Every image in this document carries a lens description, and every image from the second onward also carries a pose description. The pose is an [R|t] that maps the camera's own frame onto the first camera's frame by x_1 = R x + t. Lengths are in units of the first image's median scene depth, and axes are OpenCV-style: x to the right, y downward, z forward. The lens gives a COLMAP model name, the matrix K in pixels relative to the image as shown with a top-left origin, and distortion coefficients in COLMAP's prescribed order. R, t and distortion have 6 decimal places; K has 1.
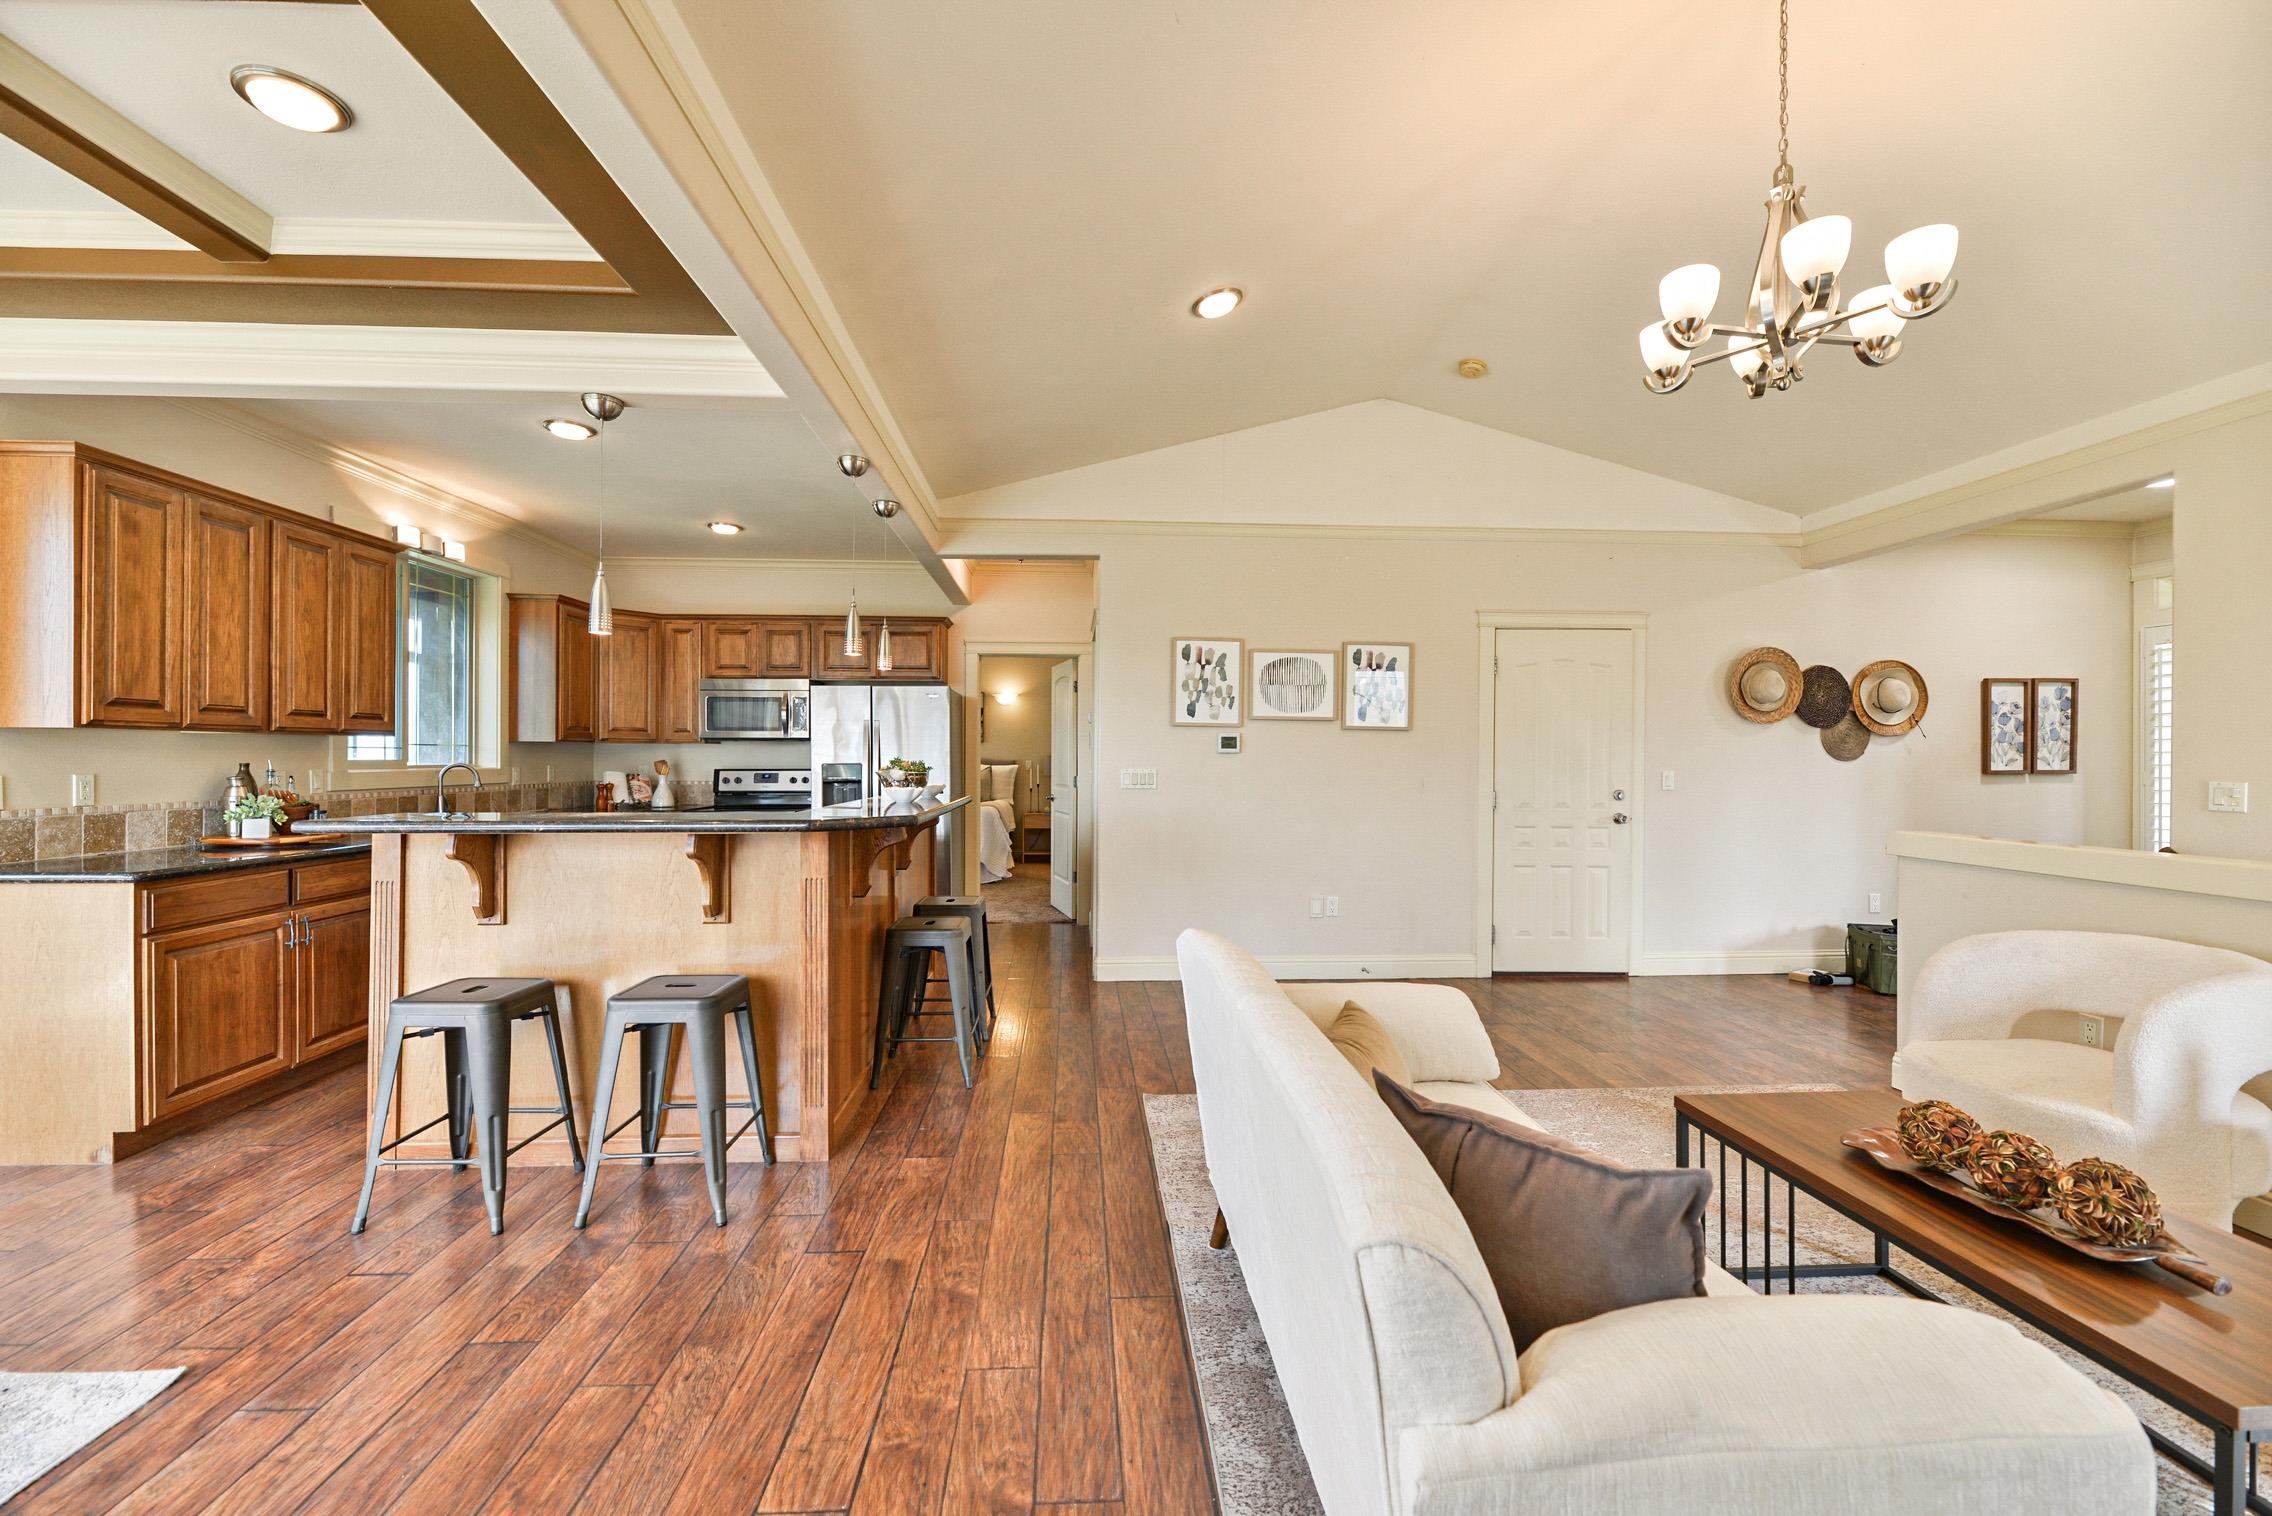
lens RADIAL K [[908.8, 0, 1129.9], [0, 908.8, 759.0], [0, 0, 1]] dist [-0.006259, -0.002404]
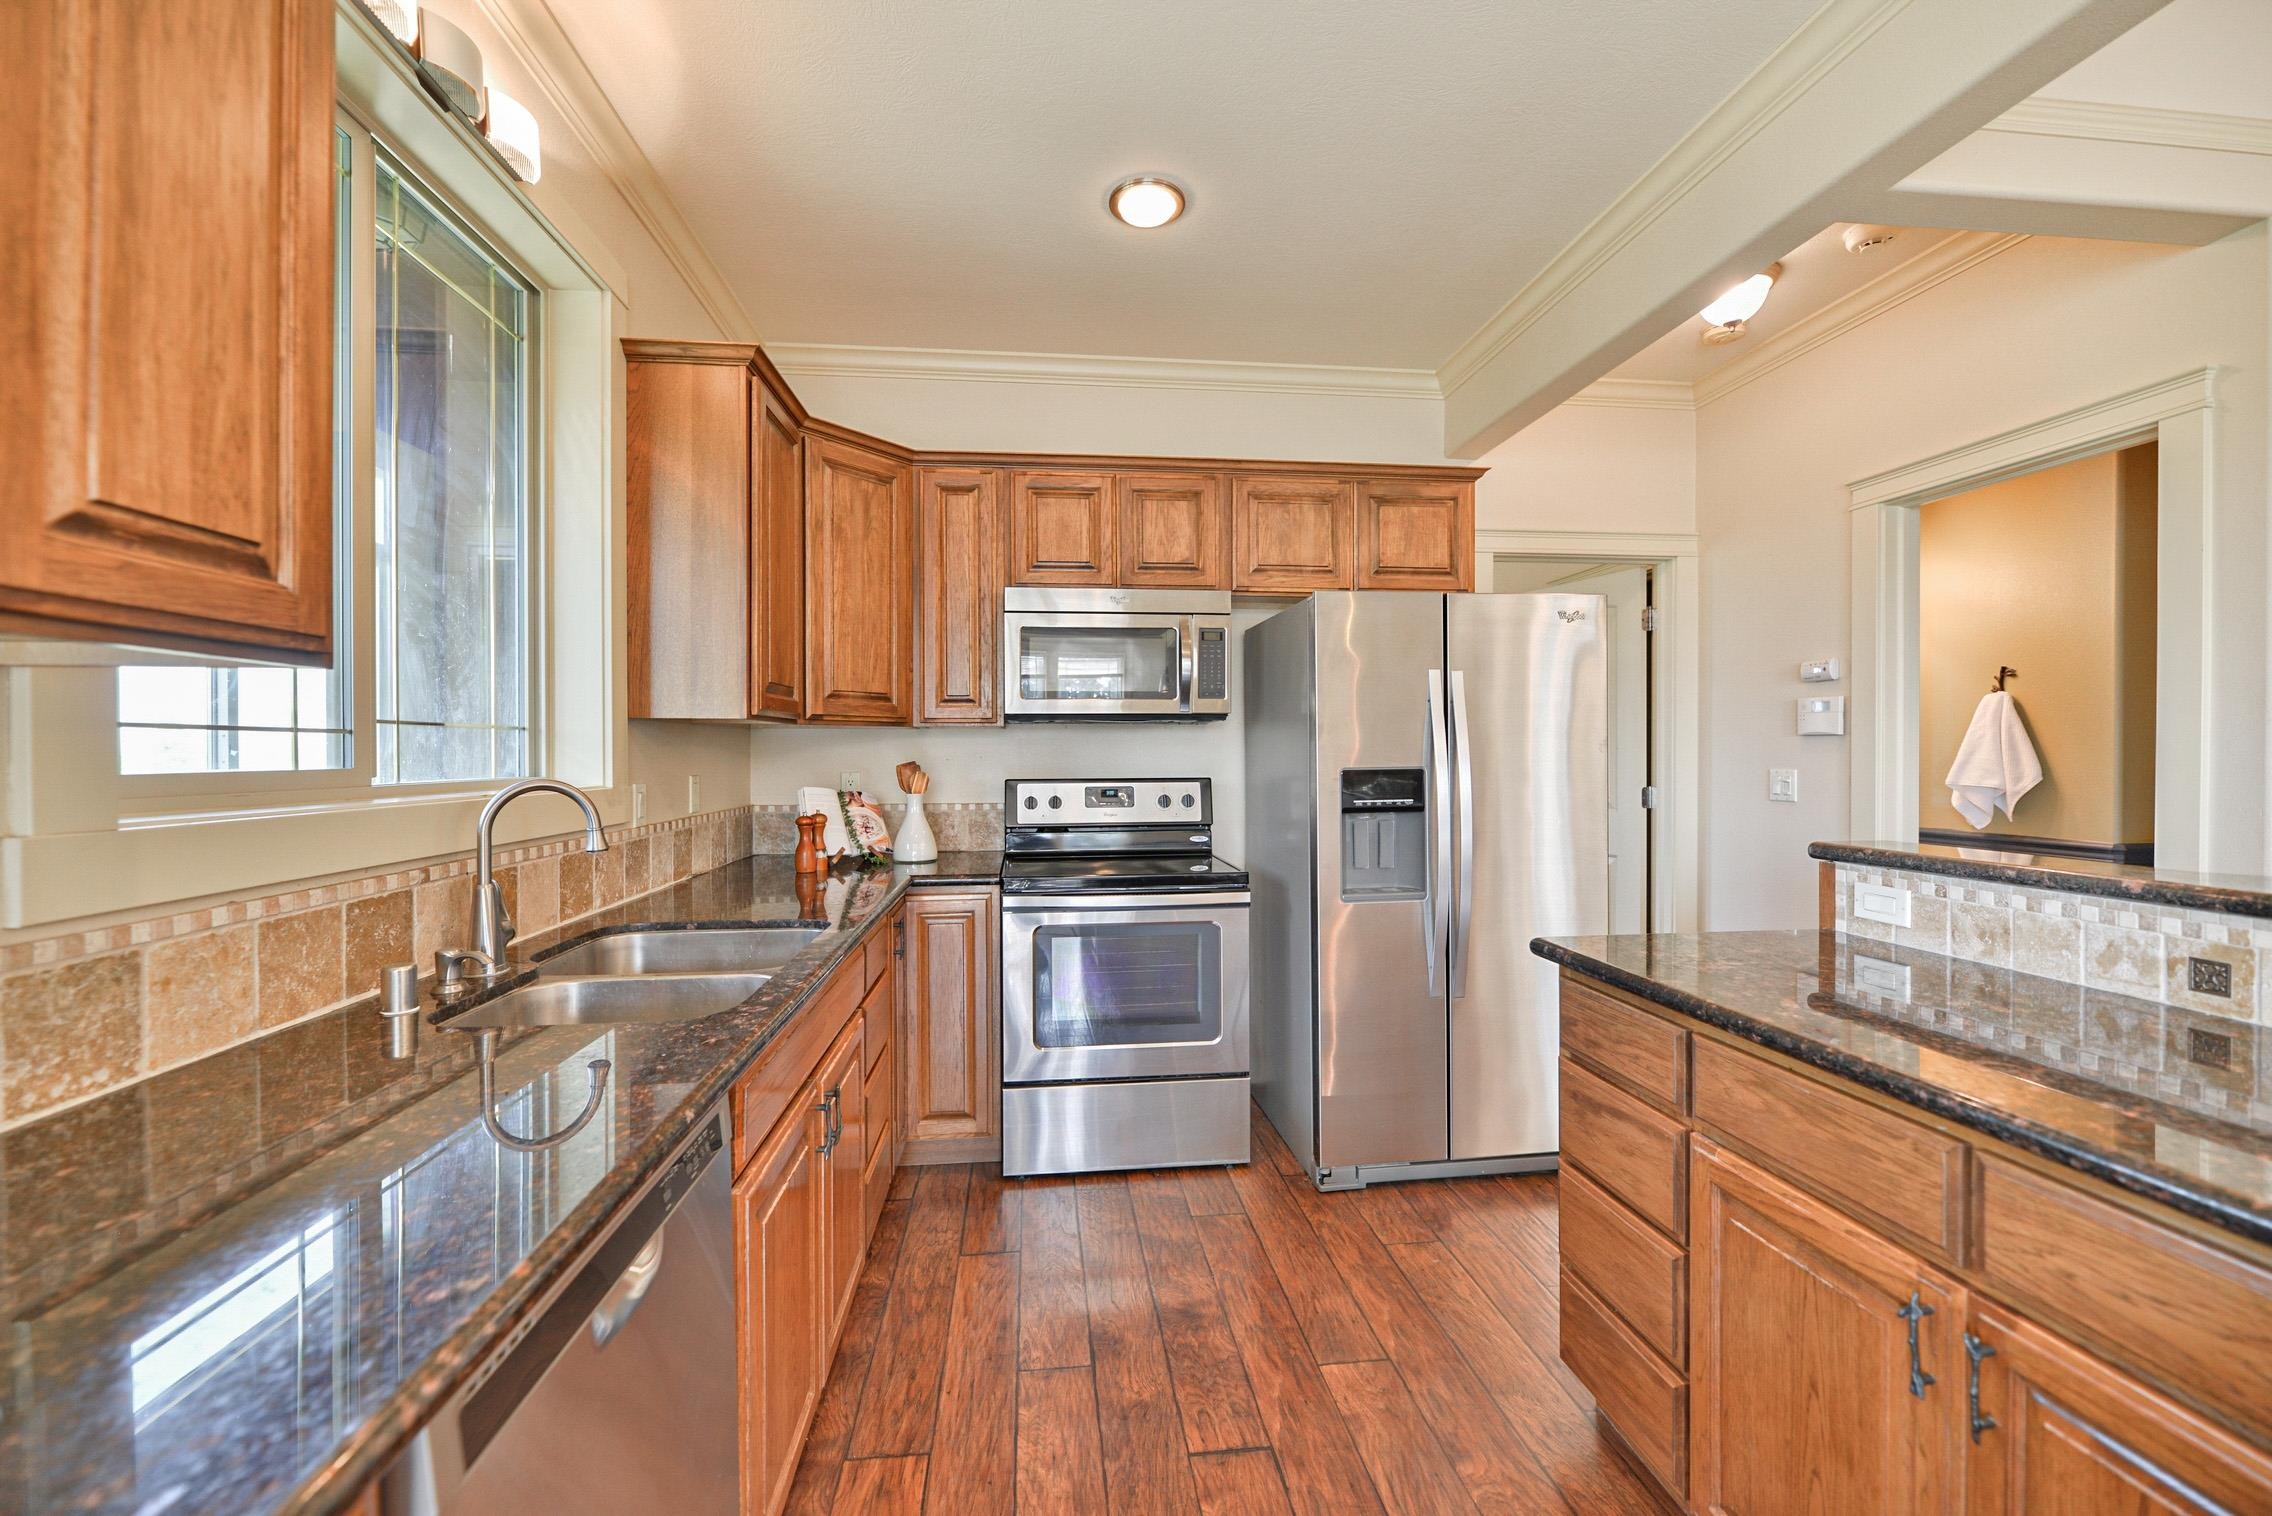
lens RADIAL K [[908.8, 0, 1129.3], [0, 908.8, 760.4], [0, 0, 1]] dist [-0.006259, -0.002404]
pose [[0.999057, -0.007760, 0.042711, -0.806880], [0.007561, 0.999960, 0.004821, -0.002242], [-0.042746, -0.004493, 0.999076, 0.991701]]
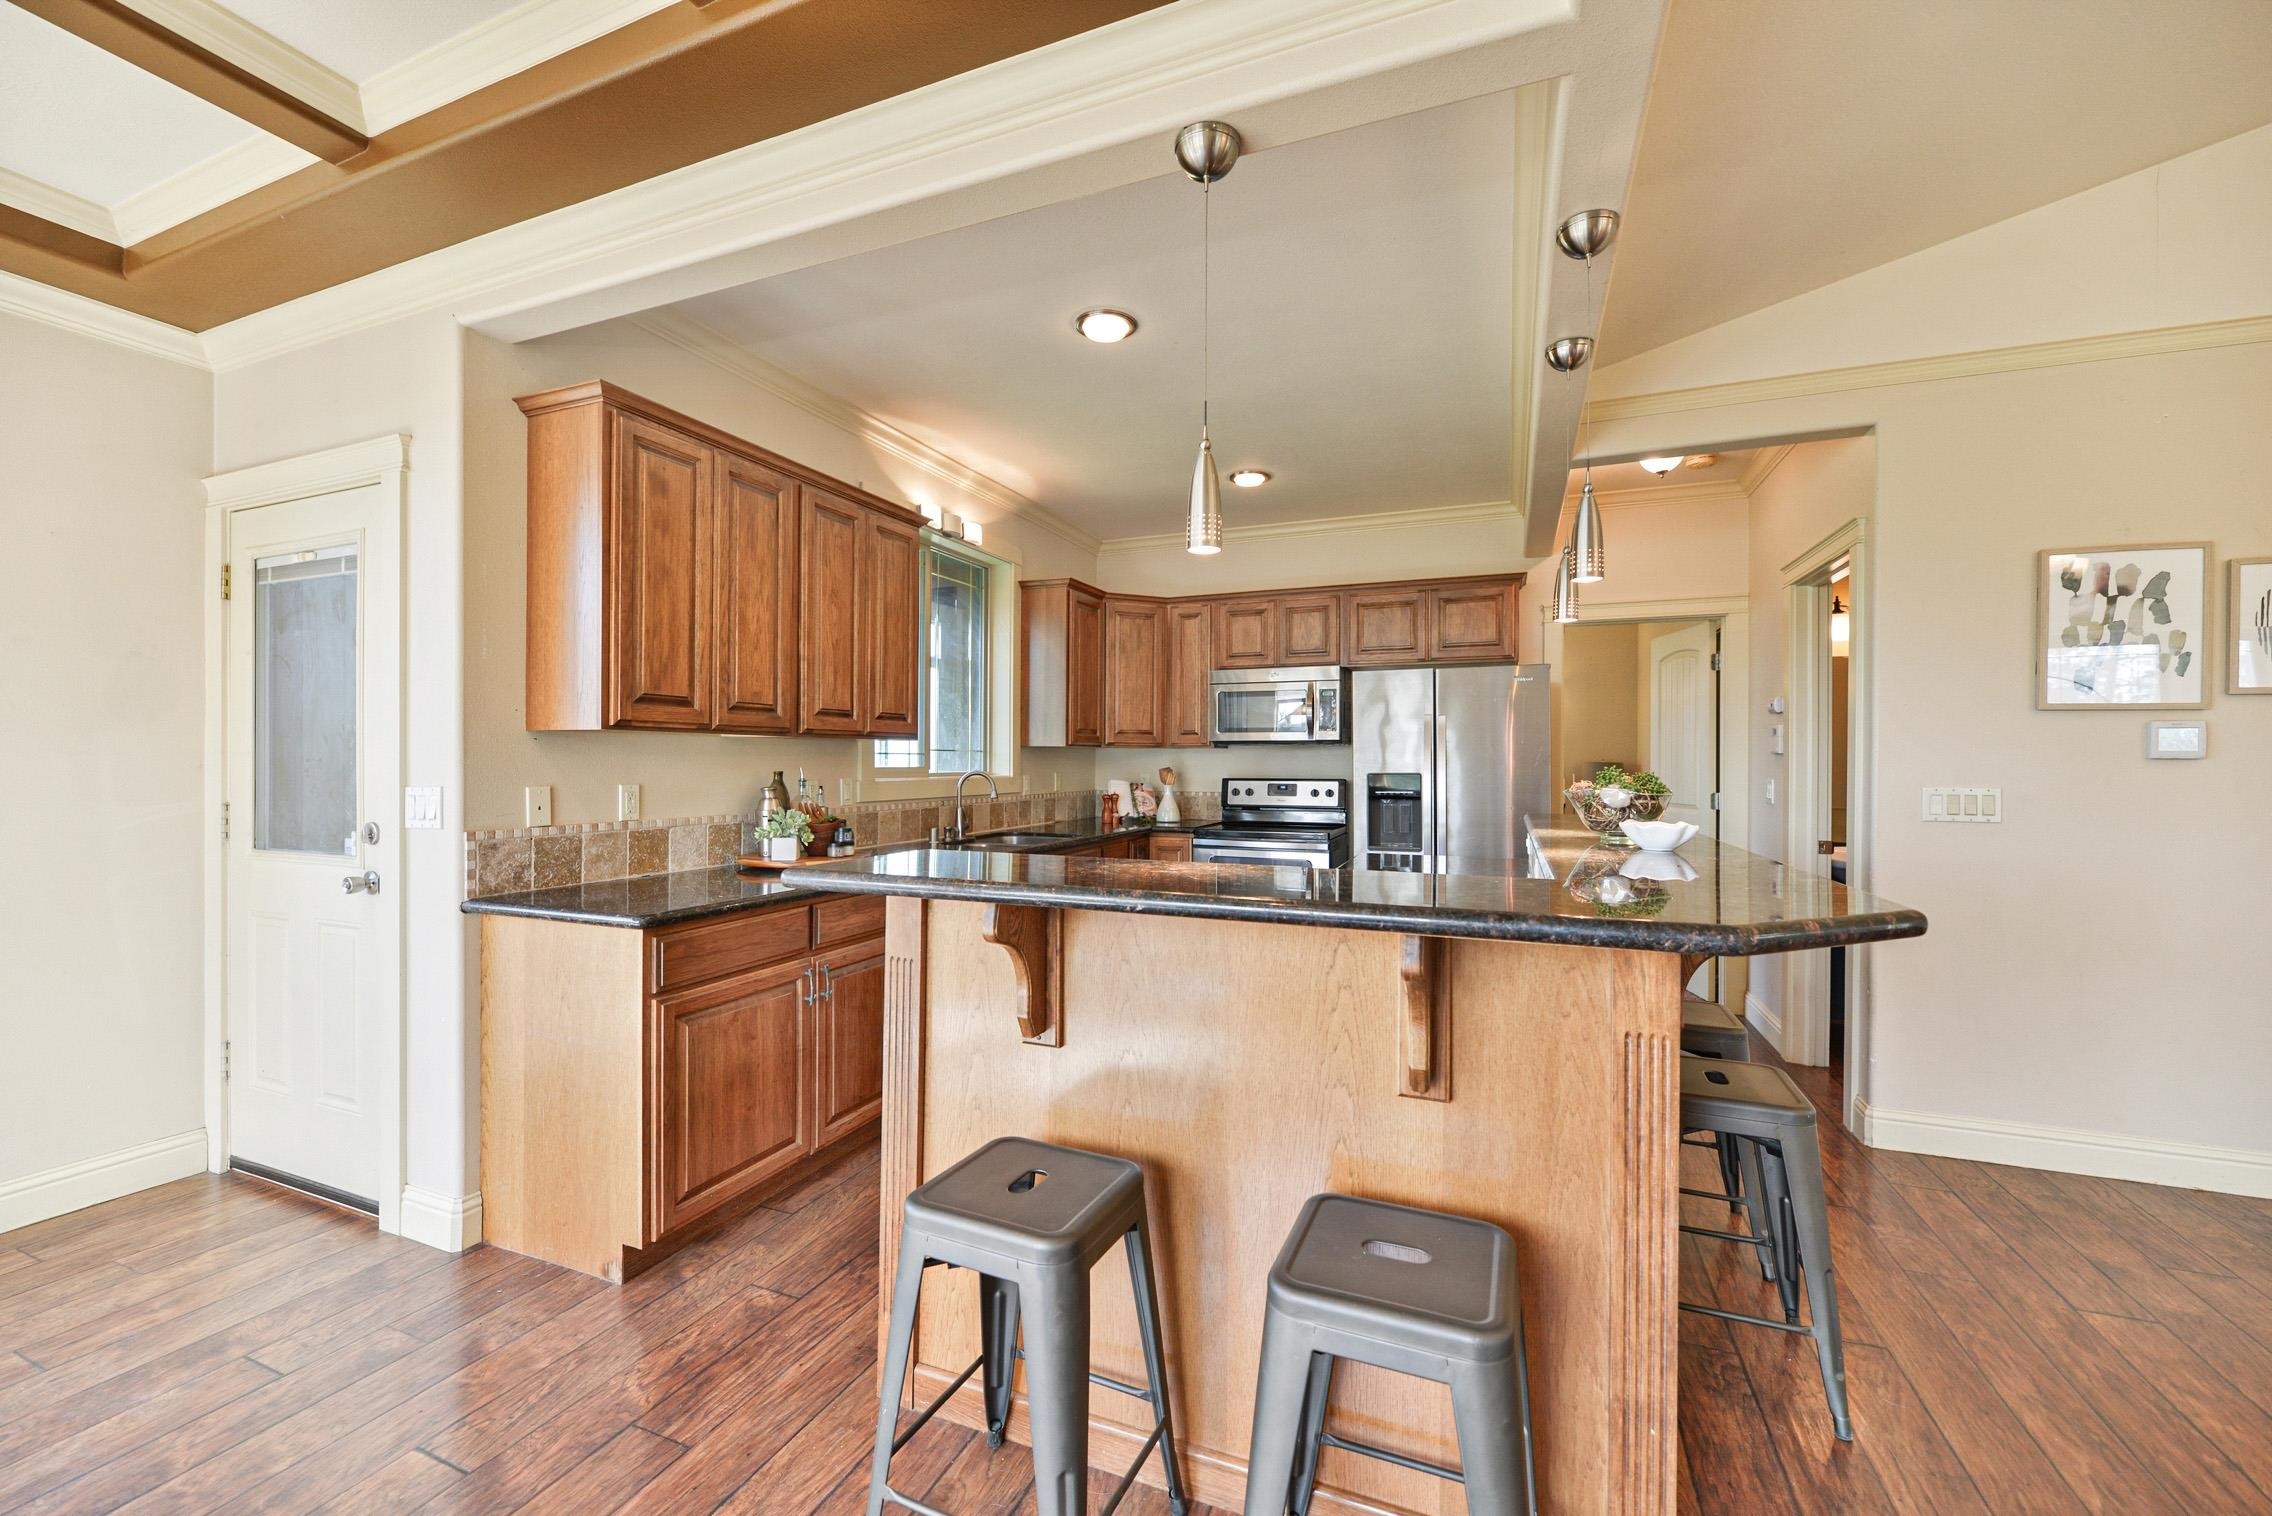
lens RADIAL K [[908.8, 0, 1123.3], [0, 908.8, 759.9], [0, 0, 1]] dist [-0.006259, -0.002404]
pose [[0.894747, 0.000072, -0.446573, -0.319785], [-0.002391, 0.999986, -0.004628, -0.003548], [0.446567, 0.005208, 0.894735, 0.398264]]
